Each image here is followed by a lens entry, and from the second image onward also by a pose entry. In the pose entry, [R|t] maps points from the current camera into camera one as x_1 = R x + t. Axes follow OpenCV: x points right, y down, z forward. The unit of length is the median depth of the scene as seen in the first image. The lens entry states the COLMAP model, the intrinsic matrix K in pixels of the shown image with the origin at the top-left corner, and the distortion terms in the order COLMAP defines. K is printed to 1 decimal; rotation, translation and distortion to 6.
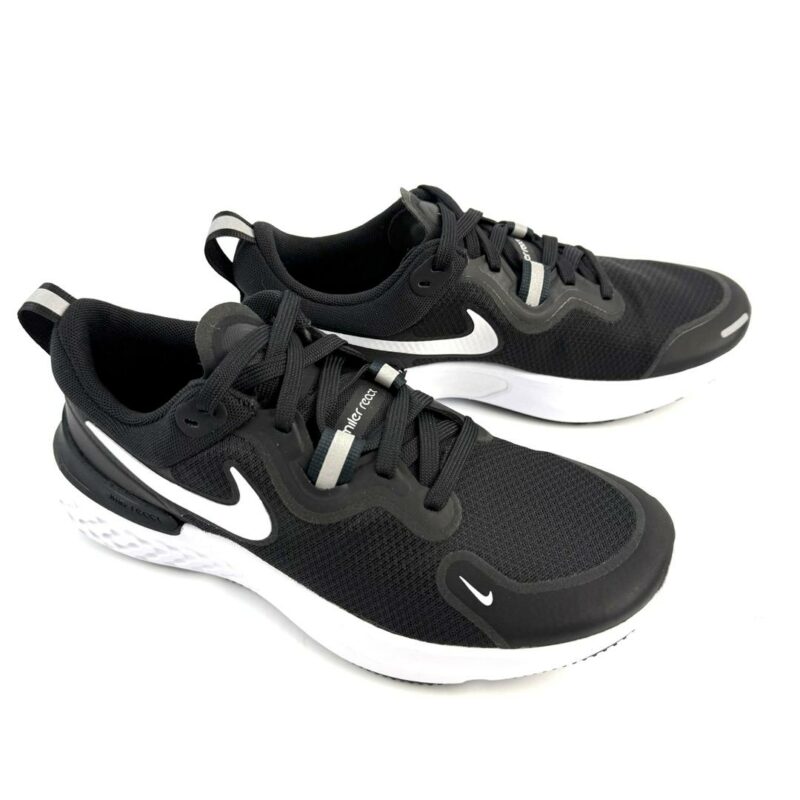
lens RADIAL K [[722.2, 0, 400.0], [0, 722.2, 400.0], [0, 0, 1]] dist [0.094545, -0.011941]
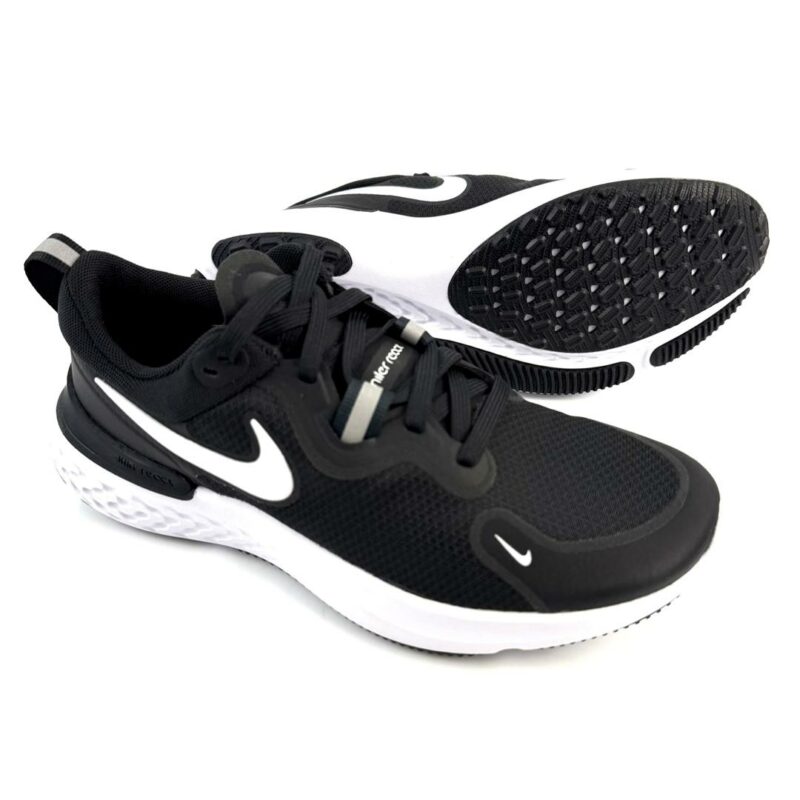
lens RADIAL K [[722.2, 0, 400.0], [0, 722.2, 400.0], [0, 0, 1]] dist [0.094545, -0.011941]
pose [[0.999830, 0.007791, 0.016689, -0.055100], [-0.007144, 0.999234, -0.038487, 0.099990], [-0.016976, 0.038361, 0.999120, 0.055042]]
